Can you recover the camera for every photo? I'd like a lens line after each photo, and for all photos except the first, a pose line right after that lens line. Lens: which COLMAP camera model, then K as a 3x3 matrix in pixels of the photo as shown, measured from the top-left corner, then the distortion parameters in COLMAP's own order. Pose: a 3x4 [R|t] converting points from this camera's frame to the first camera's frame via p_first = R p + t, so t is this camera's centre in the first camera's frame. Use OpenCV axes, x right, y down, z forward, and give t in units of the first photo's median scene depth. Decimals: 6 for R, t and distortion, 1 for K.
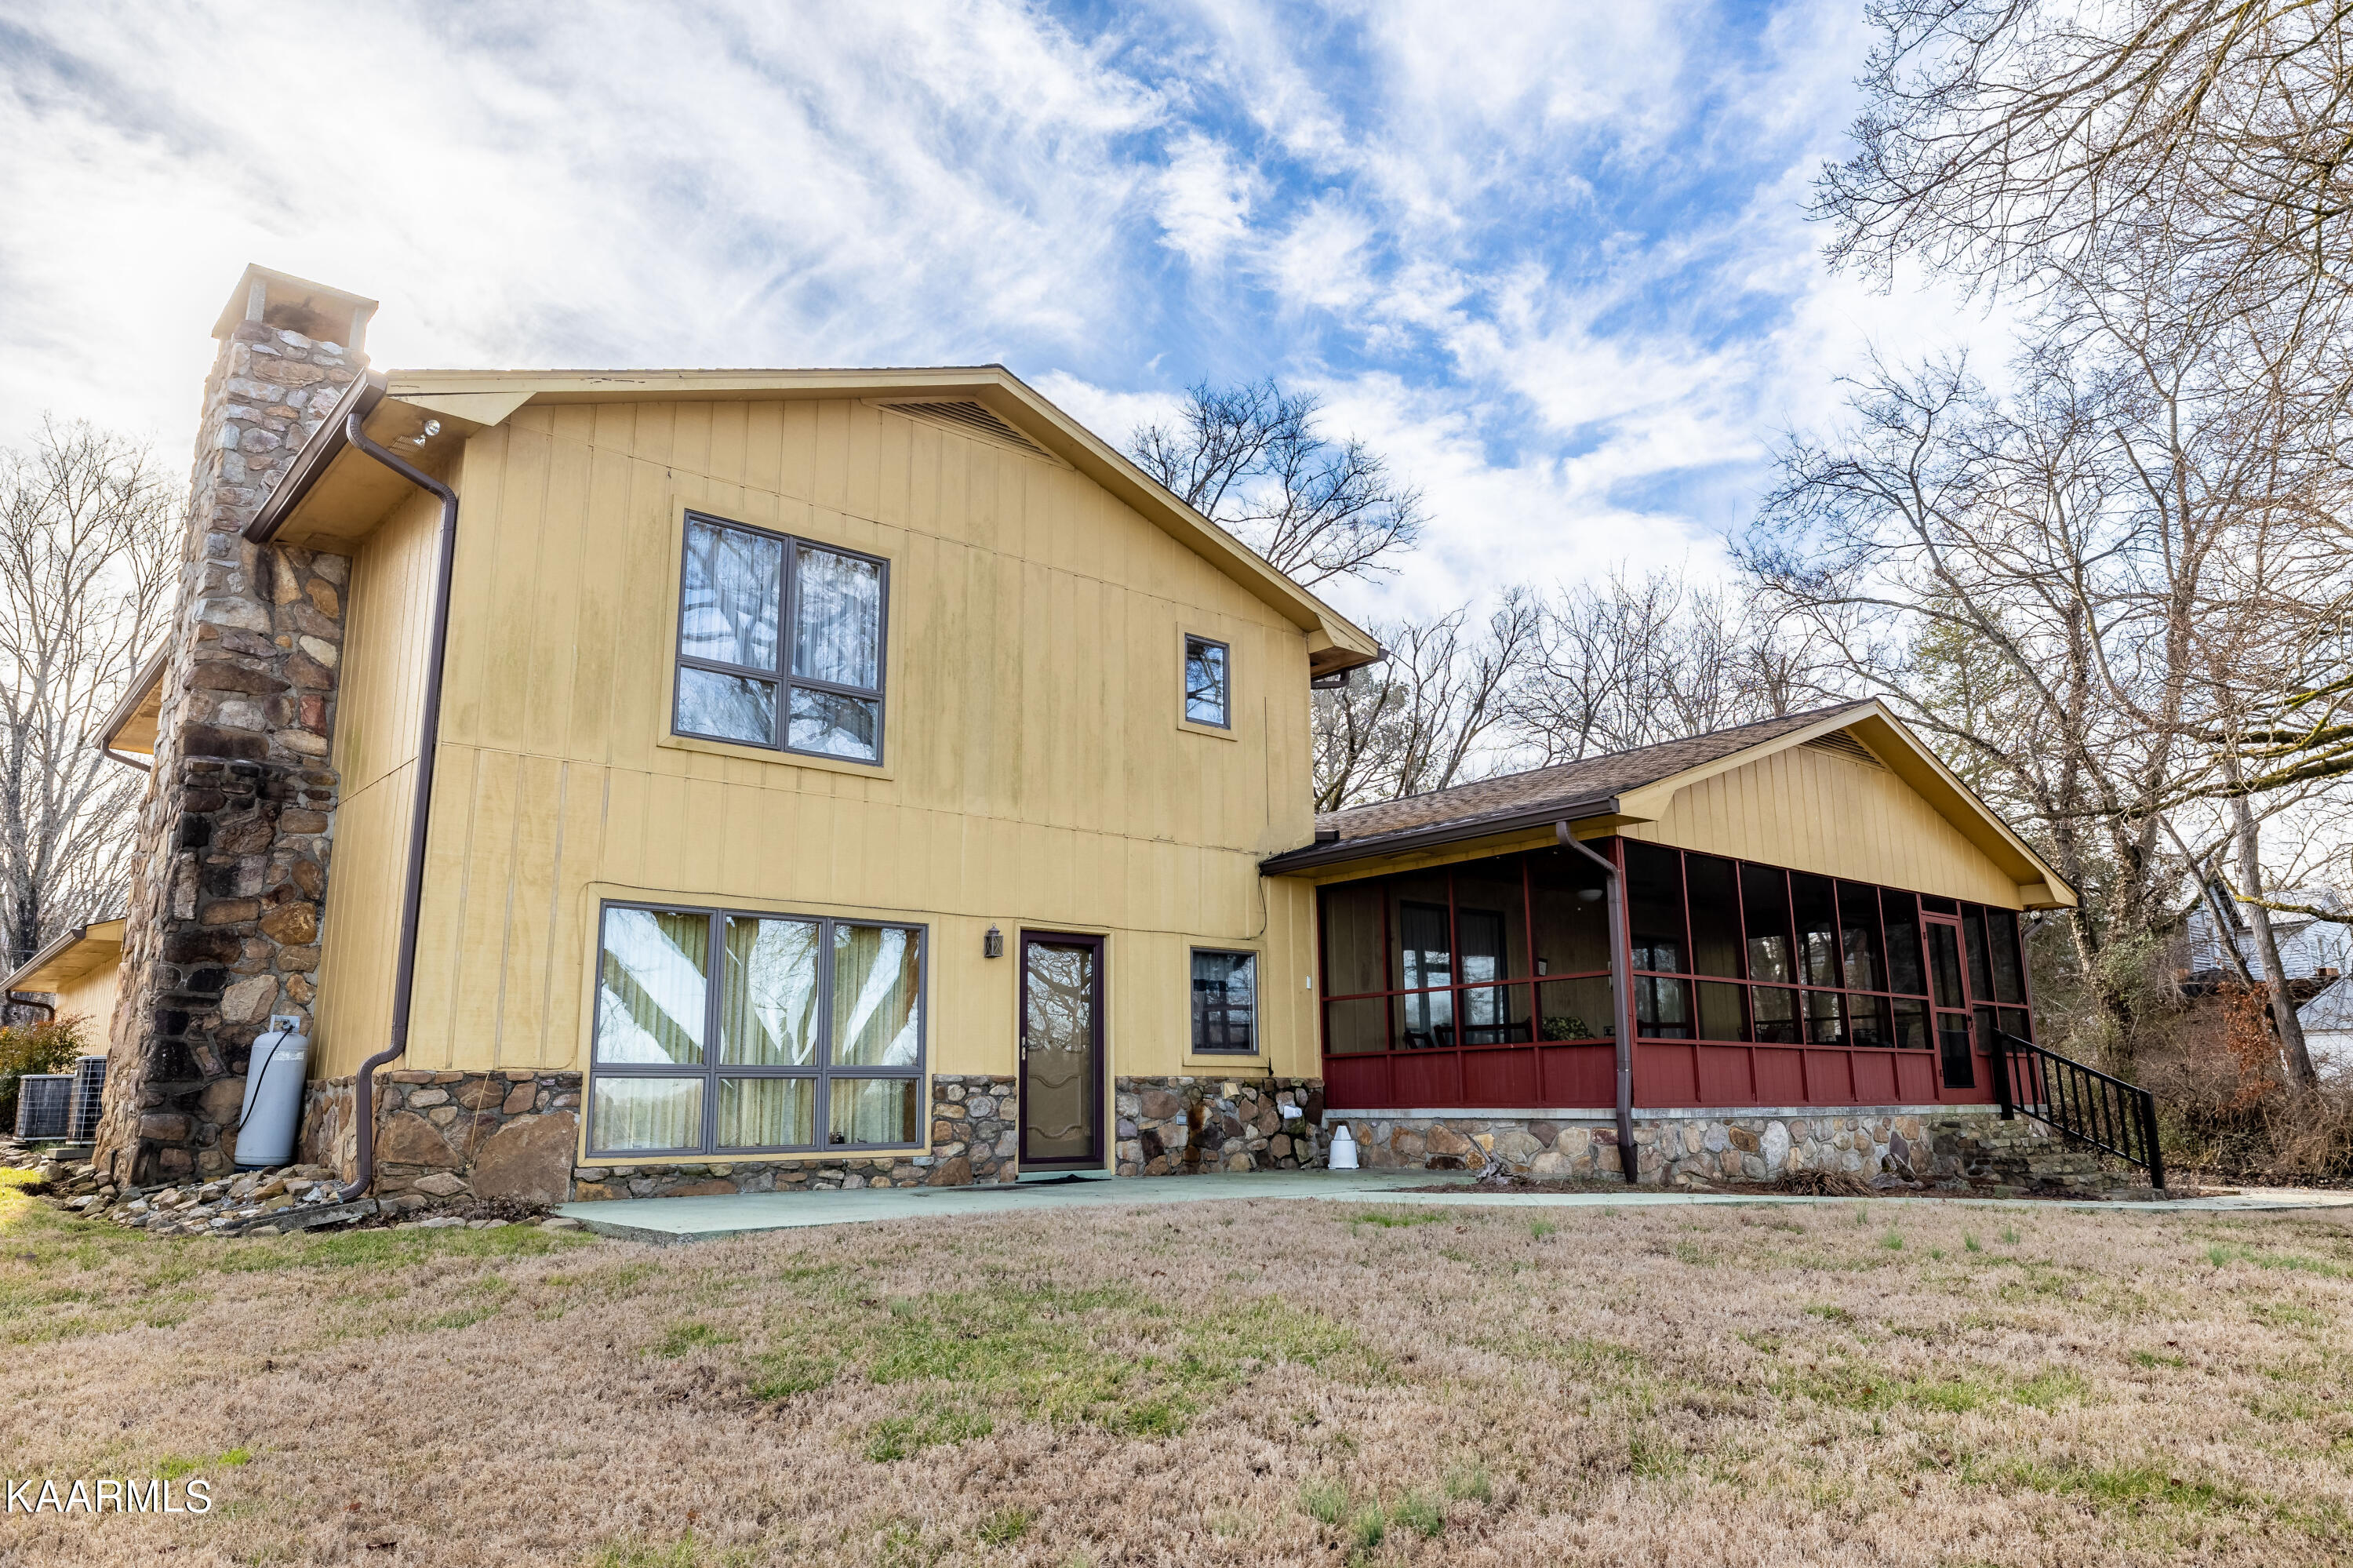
lens RADIAL K [[1506.7, 0, 1176.9], [0, 1506.7, 811.1], [0, 0, 1]] dist [0.001920, 0.000094]
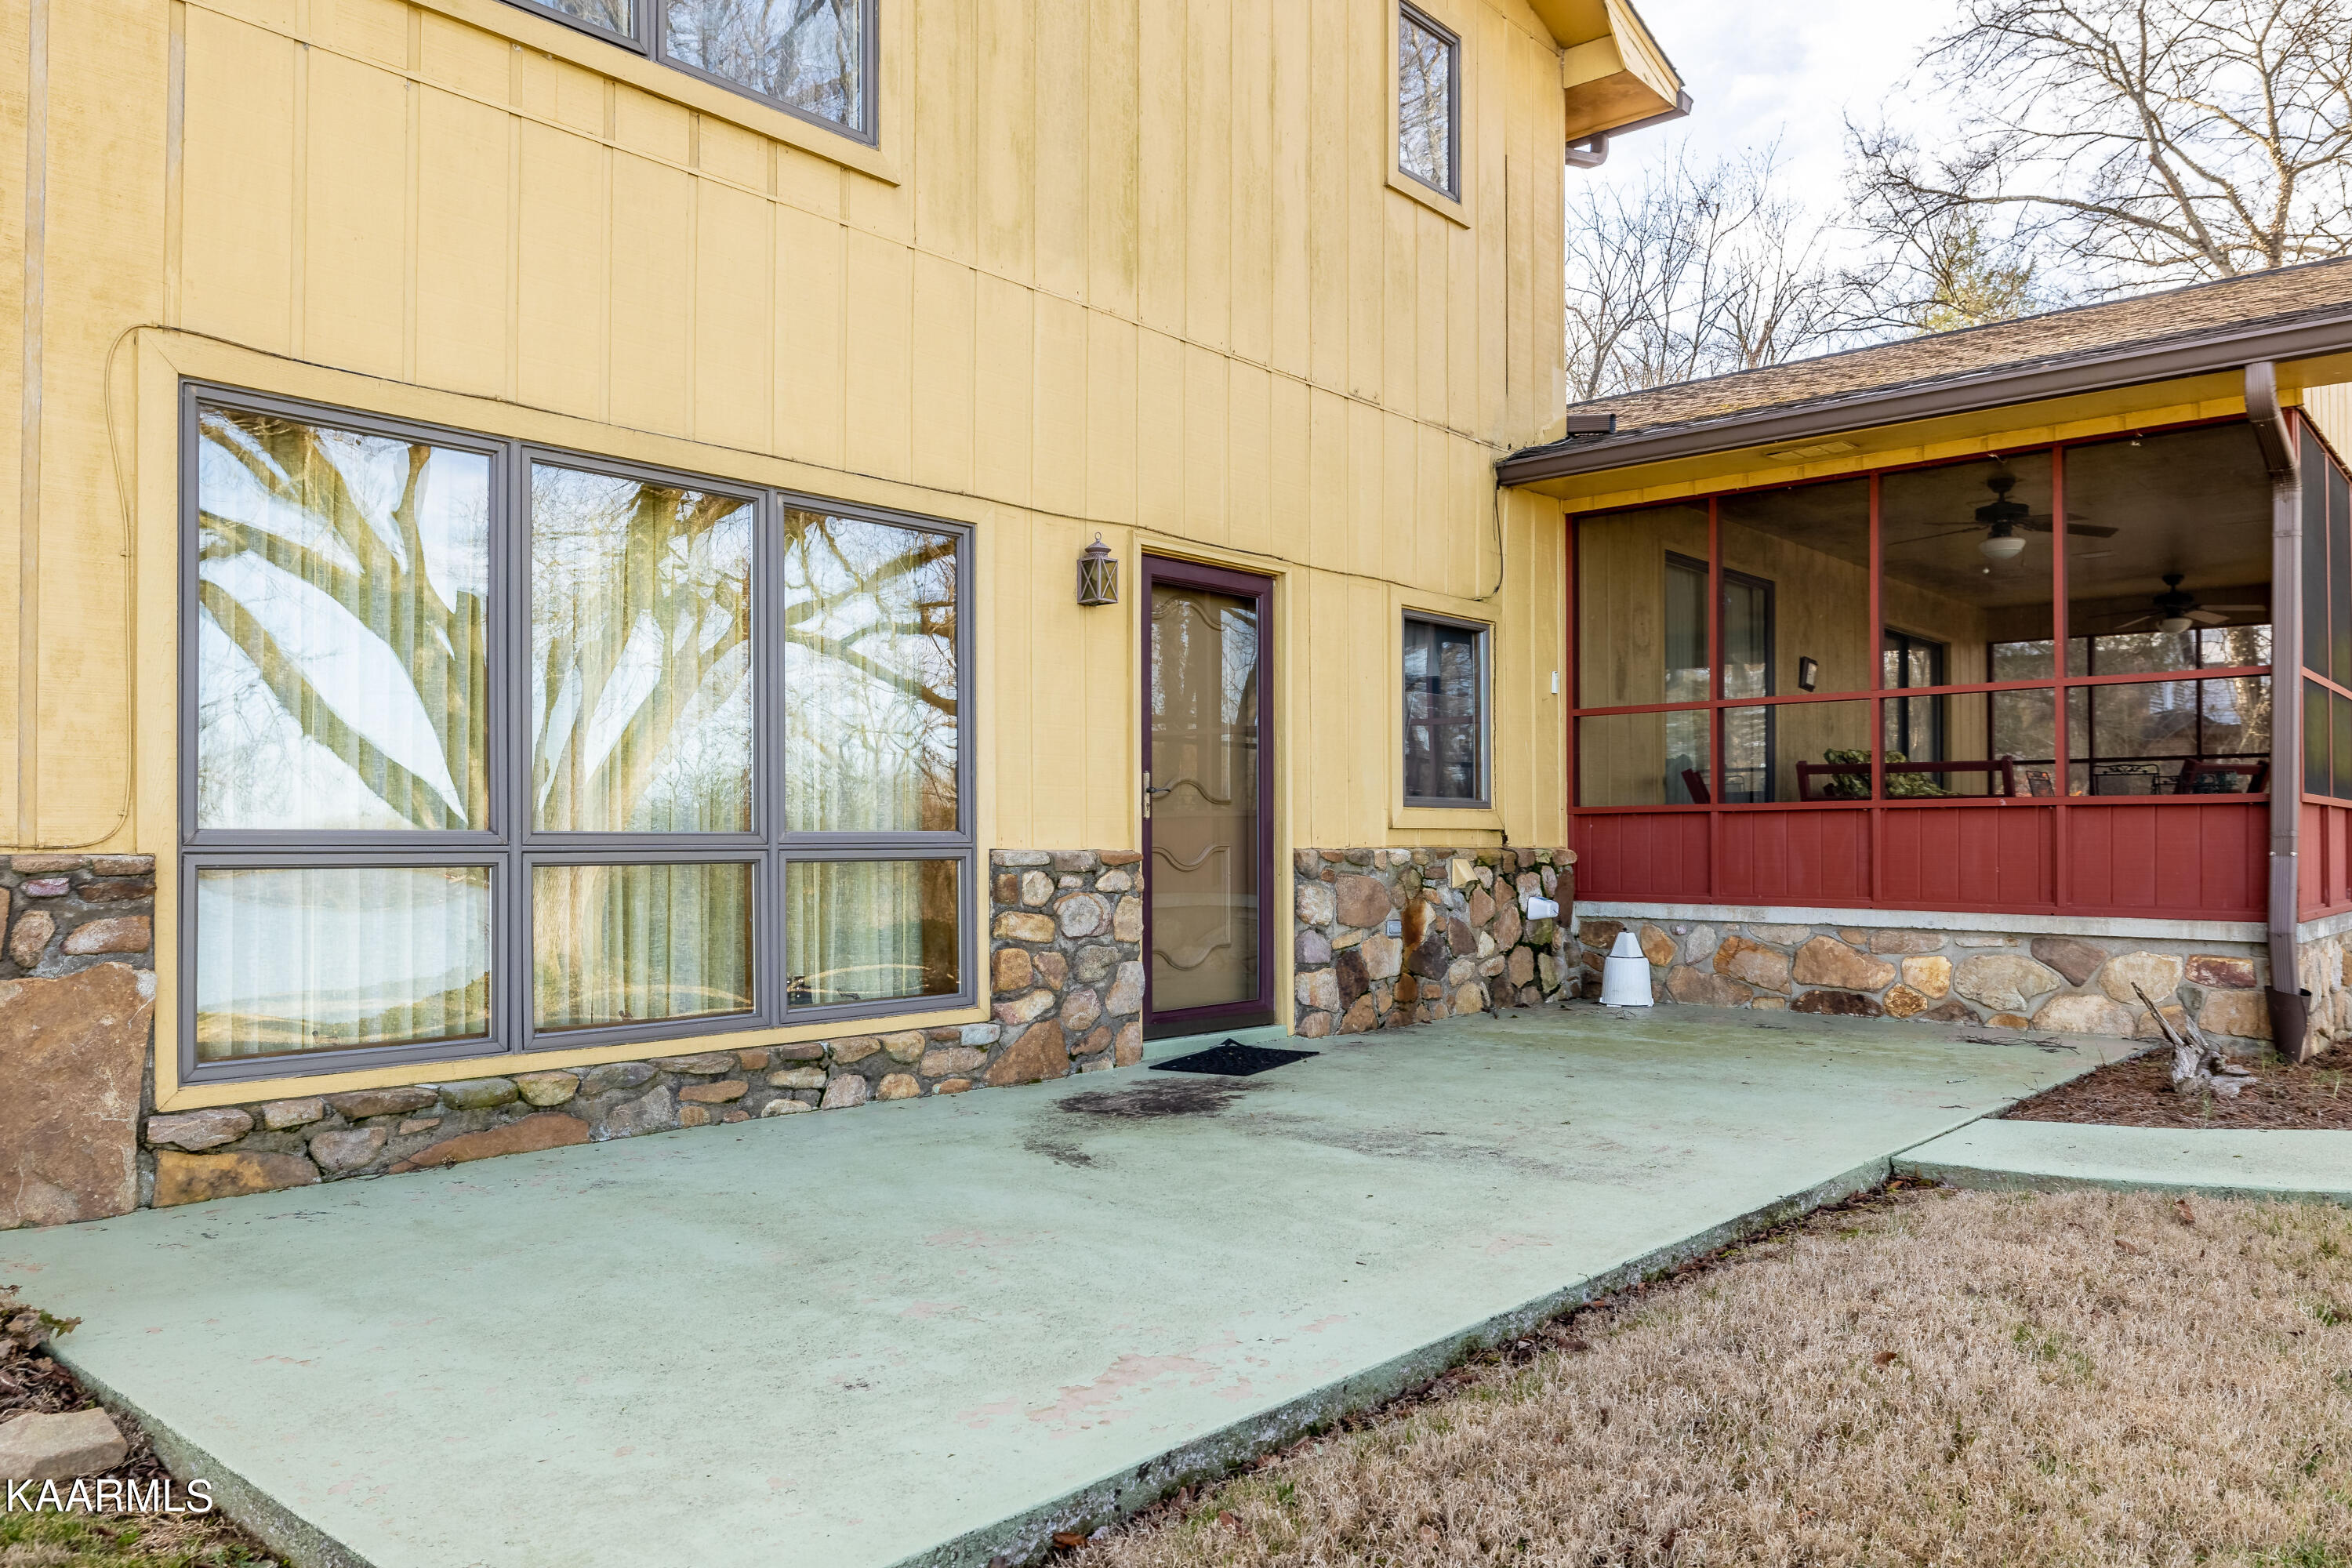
lens RADIAL K [[1659.0, 0, 1173.0], [0, 1659.0, 829.8], [0, 0, 1]] dist [-0.006246, 0.003822]
pose [[0.990001, 0.012118, 0.140537, -0.164401], [-0.038251, 0.982035, 0.184779, 0.066590], [-0.135773, -0.188308, 0.972680, 0.458353]]
